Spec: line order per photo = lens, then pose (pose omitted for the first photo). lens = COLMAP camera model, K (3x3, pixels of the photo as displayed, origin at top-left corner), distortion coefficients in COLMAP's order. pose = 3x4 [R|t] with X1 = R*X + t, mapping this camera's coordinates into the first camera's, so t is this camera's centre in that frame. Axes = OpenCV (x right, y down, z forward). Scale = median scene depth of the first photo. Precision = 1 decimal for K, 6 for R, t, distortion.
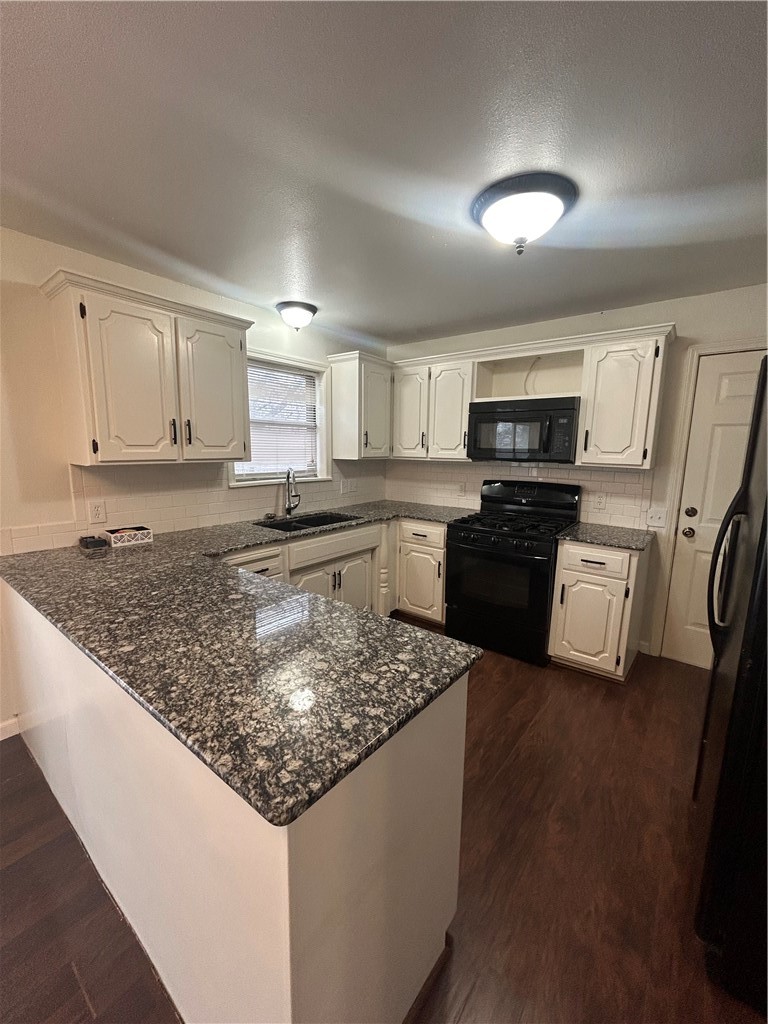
lens RADIAL K [[410.9, 0, 382.5], [0, 410.9, 513.6], [0, 0, 1]] dist [0.001643, -0.000098]
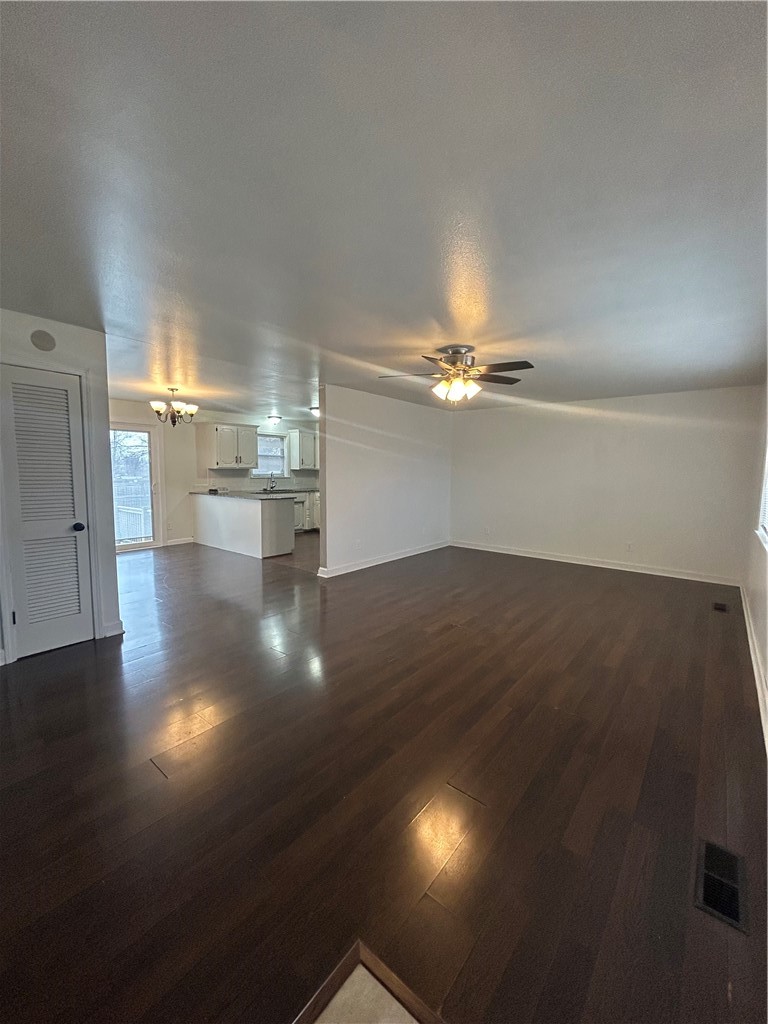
lens RADIAL K [[410.9, 0, 384.3], [0, 410.9, 513.8], [0, 0, 1]] dist [0.001643, -0.000098]
pose [[0.999919, 0.002828, -0.012436, 0.591416], [-0.003478, 0.998612, -0.052552, 0.328524], [0.012270, 0.052591, 0.998541, -1.823568]]
